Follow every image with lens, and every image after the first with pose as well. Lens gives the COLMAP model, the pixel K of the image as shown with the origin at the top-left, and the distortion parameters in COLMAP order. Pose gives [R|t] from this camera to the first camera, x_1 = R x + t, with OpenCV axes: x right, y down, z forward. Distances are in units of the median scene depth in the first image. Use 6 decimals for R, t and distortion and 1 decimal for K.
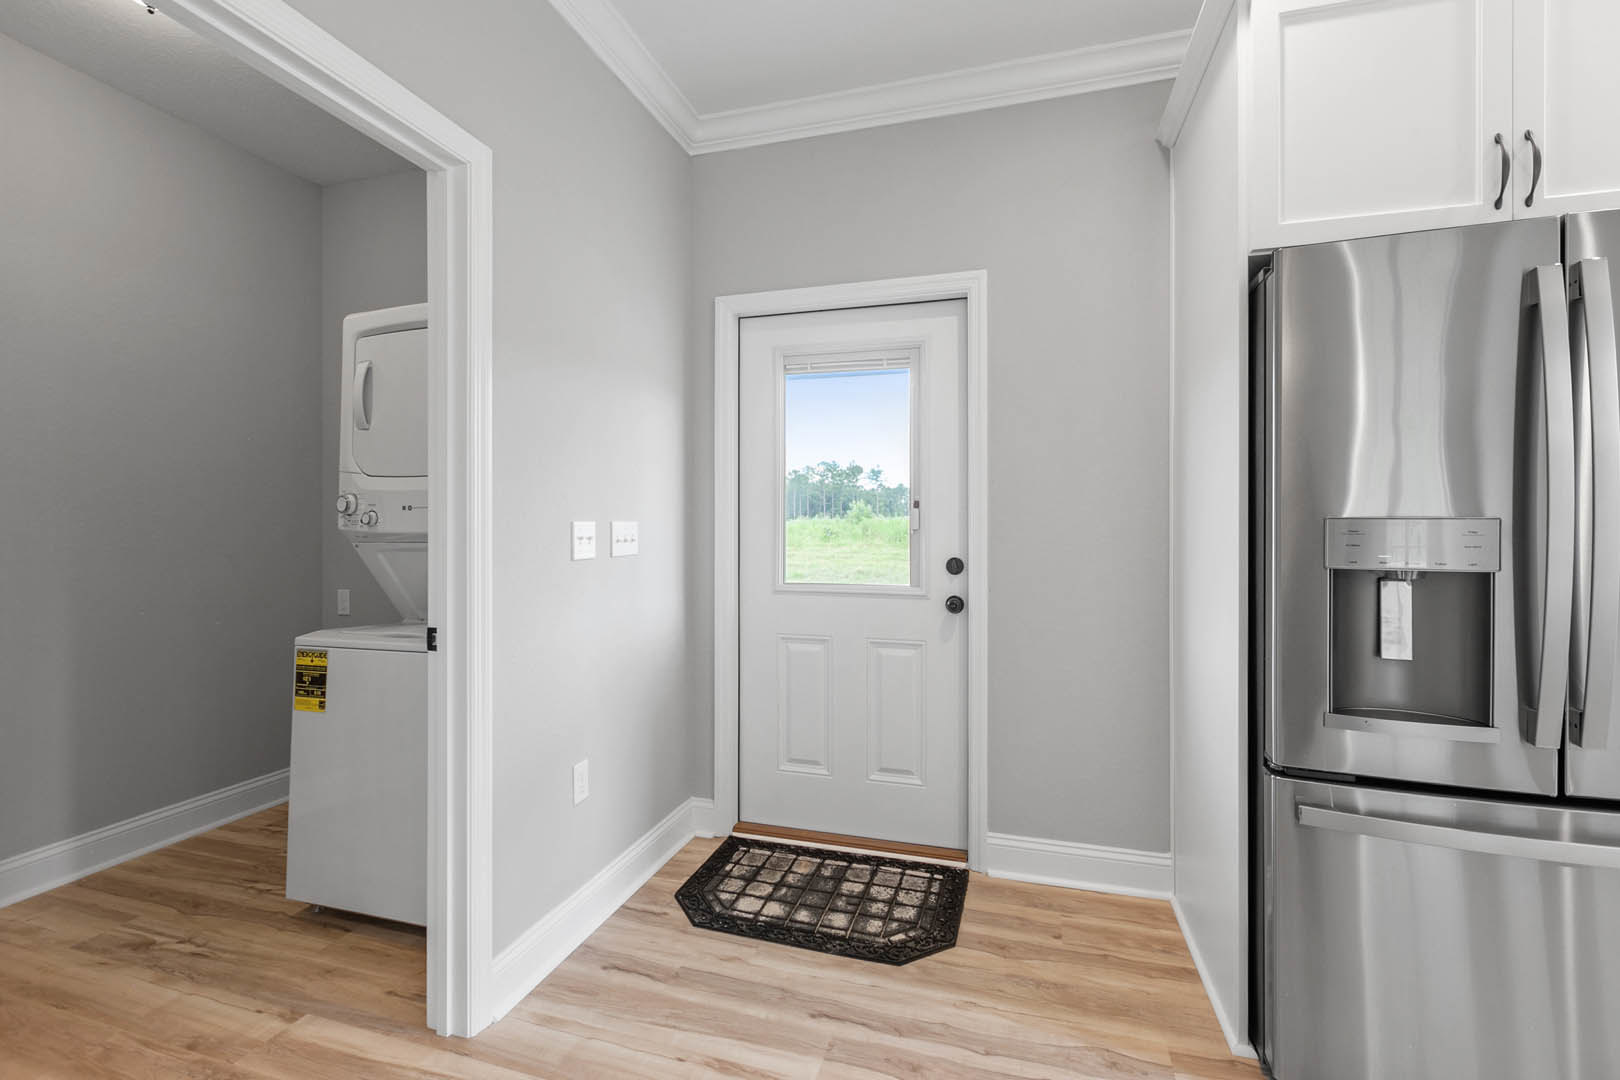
lens RADIAL K [[725.9, 0, 802.3], [0, 725.9, 520.1], [0, 0, 1]] dist [-0.000519, -0.000801]
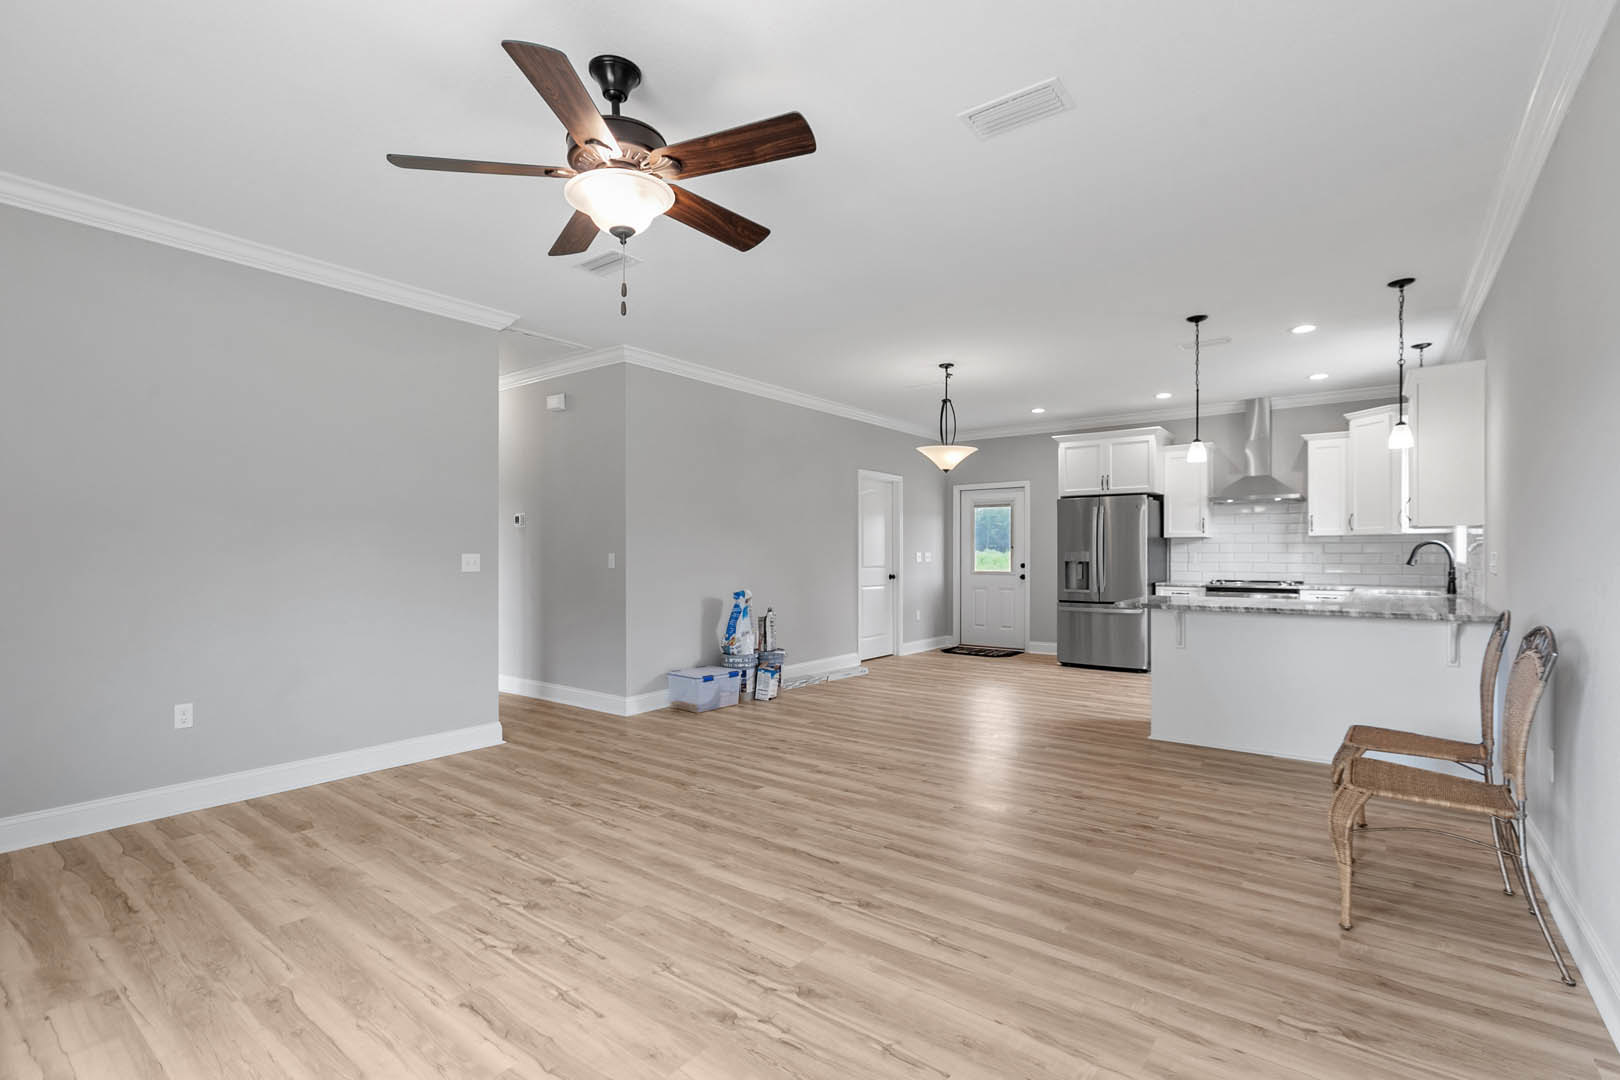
lens RADIAL K [[744.0, 0, 810.0], [0, 744.0, 553.0], [0, 0, 1]] dist [-0.001051, -0.000002]
pose [[0.937249, -0.002022, -0.348655, 0.556918], [0.002398, 0.999997, 0.000647, -0.001165], [0.348652, -0.001442, 0.937251, -2.970234]]
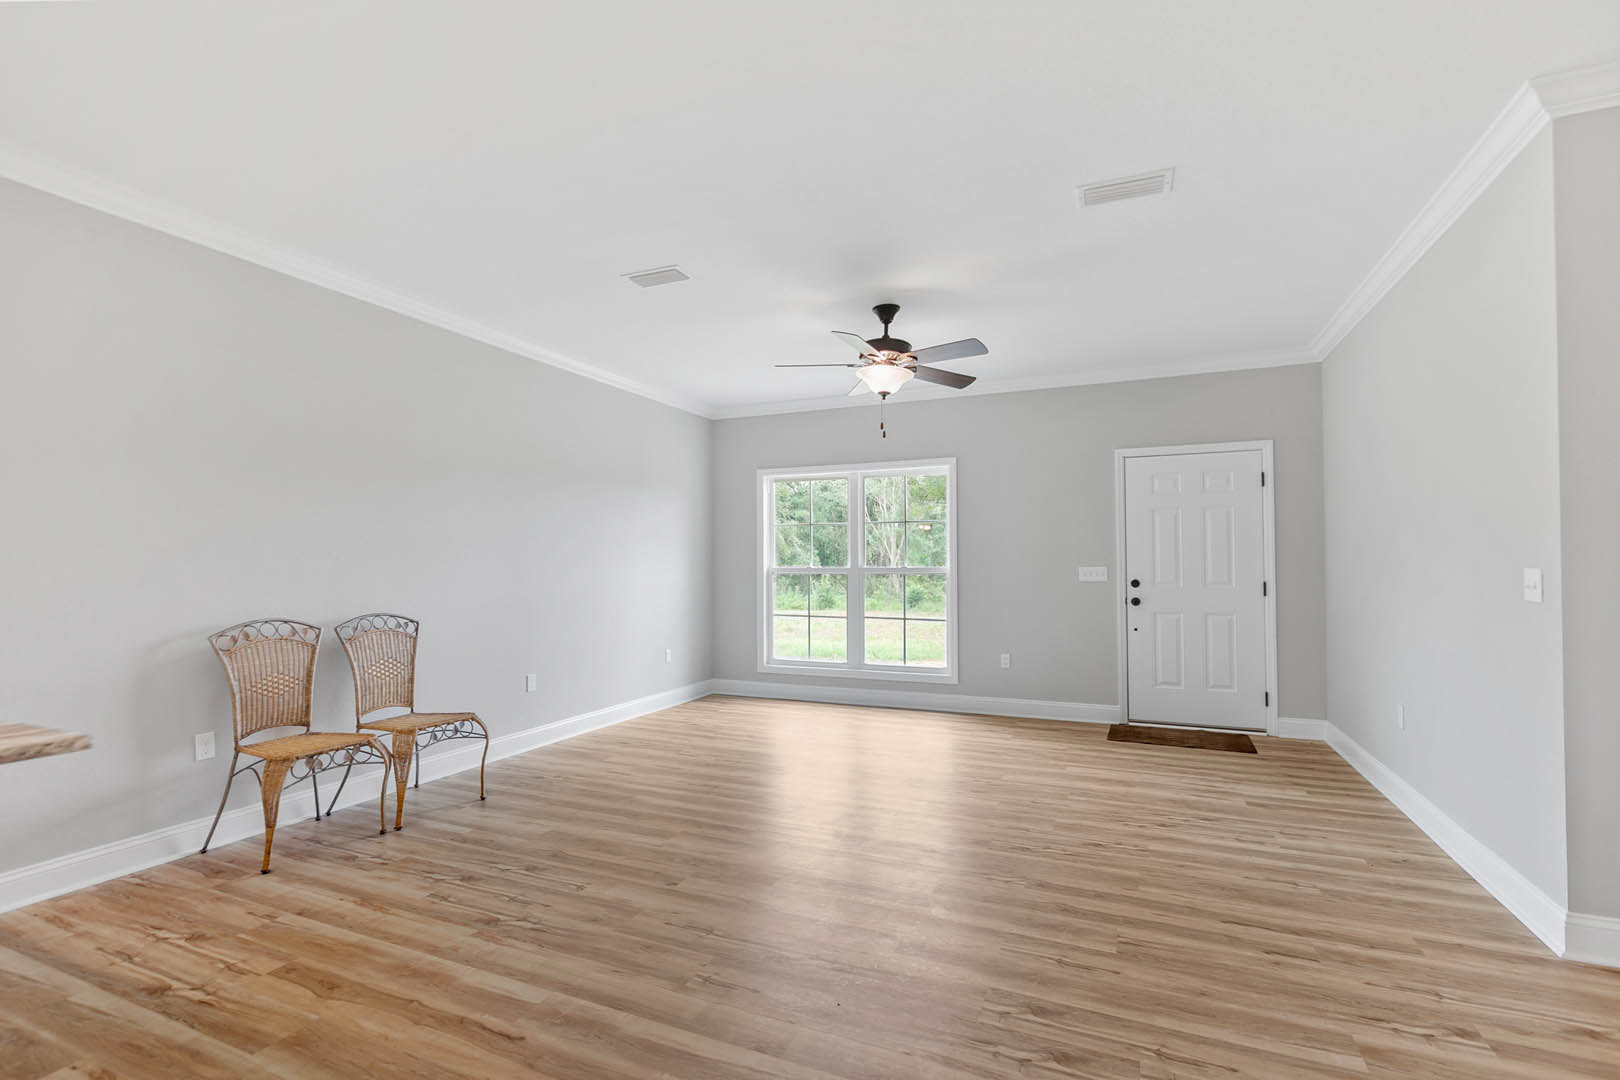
lens RADIAL K [[742.4, 0, 805.0], [0, 742.4, 549.7], [0, 0, 1]] dist [0.000011, -0.001043]
pose [[-0.993246, 0.004124, 0.115953, -0.060234], [0.001719, 0.999781, -0.020837, -0.007225], [-0.116014, -0.020497, -0.993036, -0.197101]]
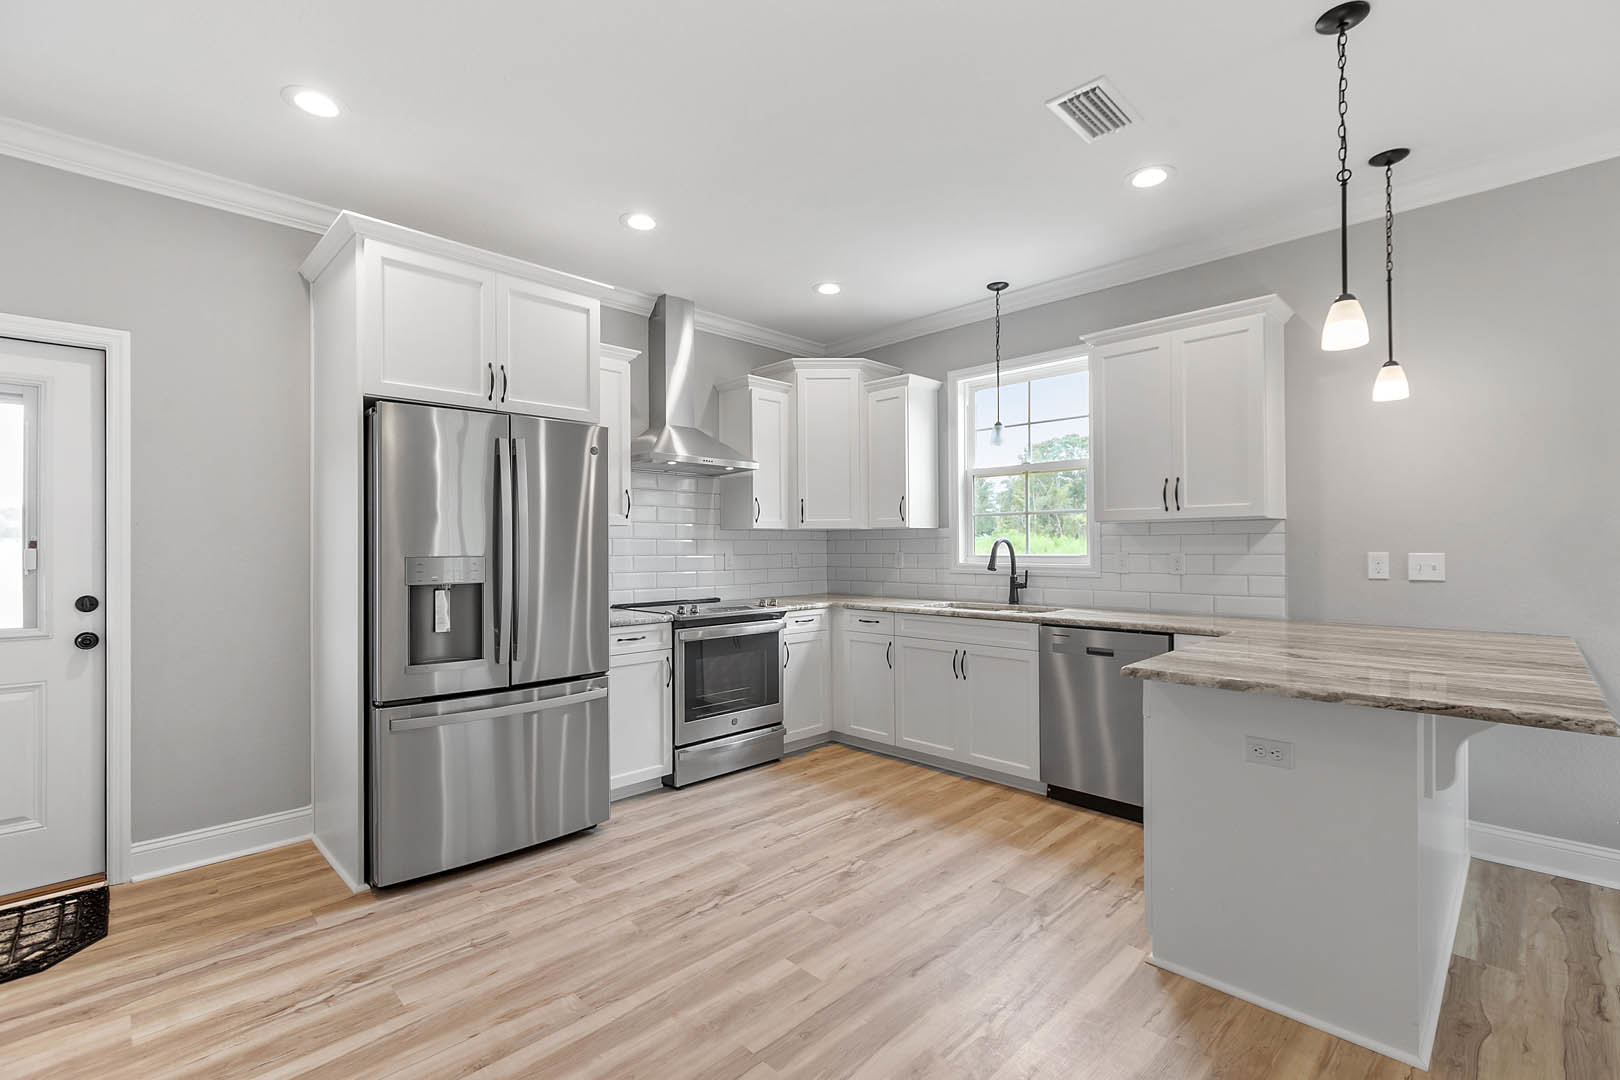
lens RADIAL K [[718.4, 0, 806.2], [0, 718.4, 542.0], [0, 0, 1]] dist [0.000198, -0.000224]
pose [[0.475379, 0.002674, 0.879777, -0.234567], [0.005340, 0.999968, -0.005925, -0.015900], [-0.879765, 0.007514, 0.475350, -0.453570]]
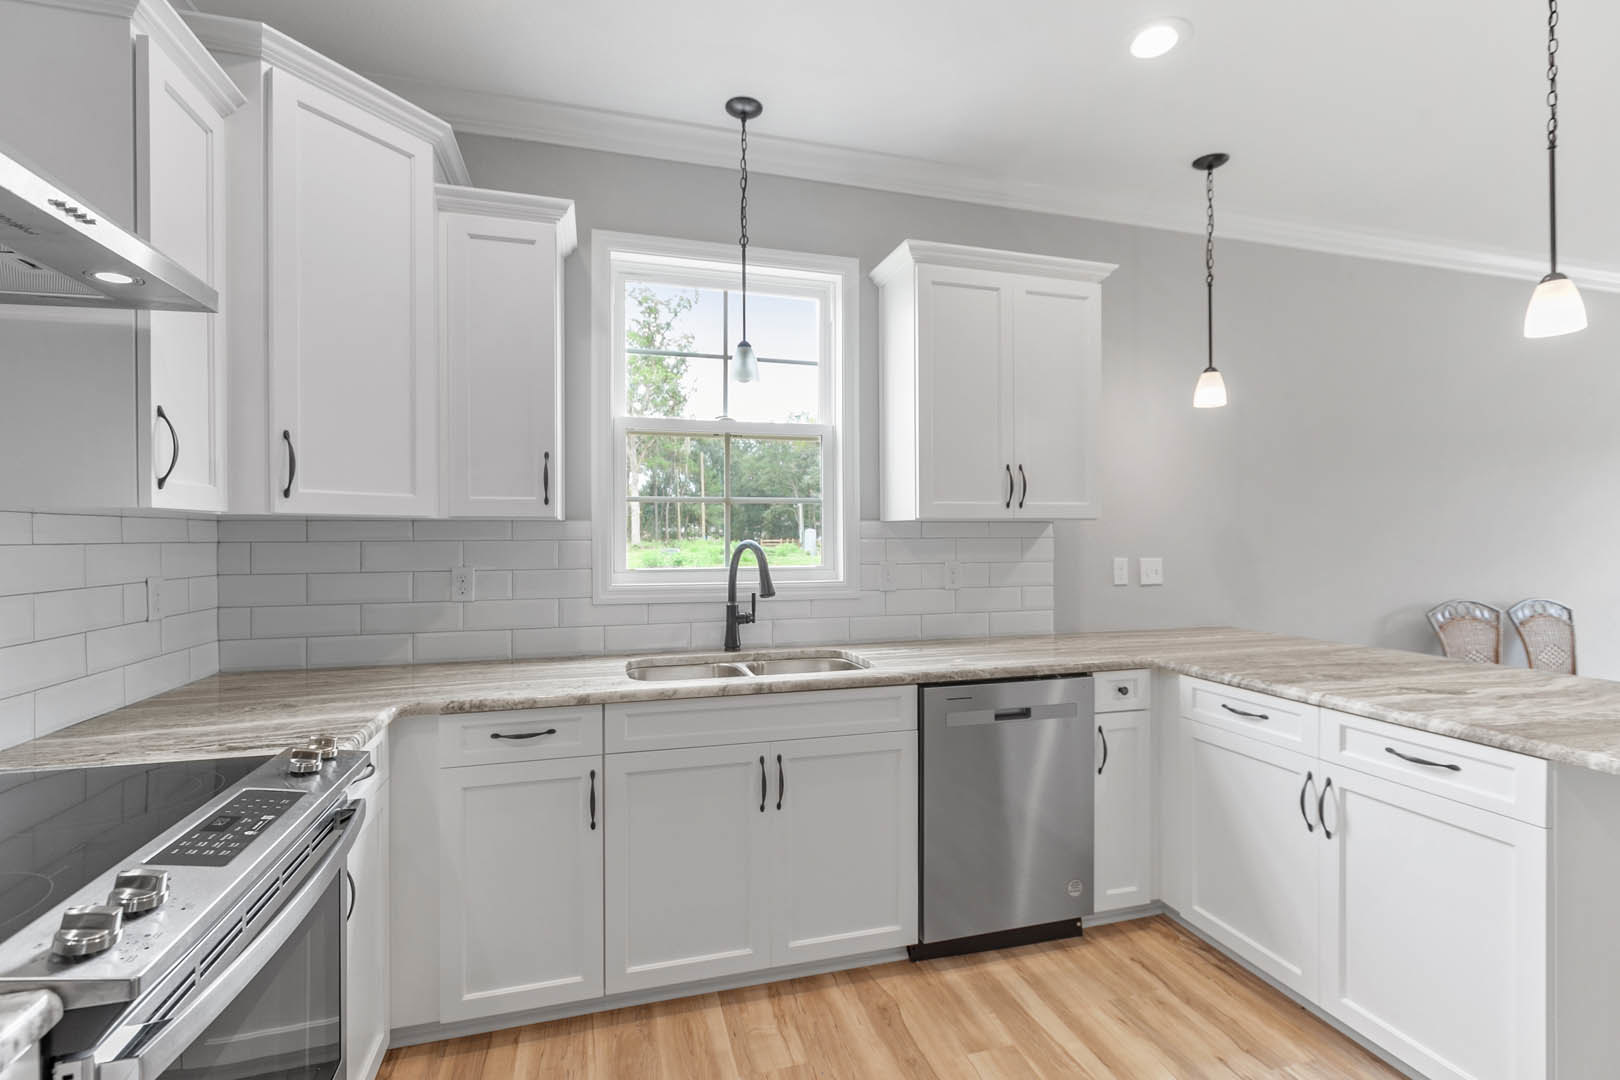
lens RADIAL K [[730.4, 0, 807.6], [0, 730.4, 535.6], [0, 0, 1]] dist [-0.000621, -0.000208]
pose [[-0.544768, 0.002095, 0.838584, 0.631198], [0.002538, 0.999996, -0.000849, -0.041133], [-0.838583, 0.001666, -0.544771, 0.474952]]
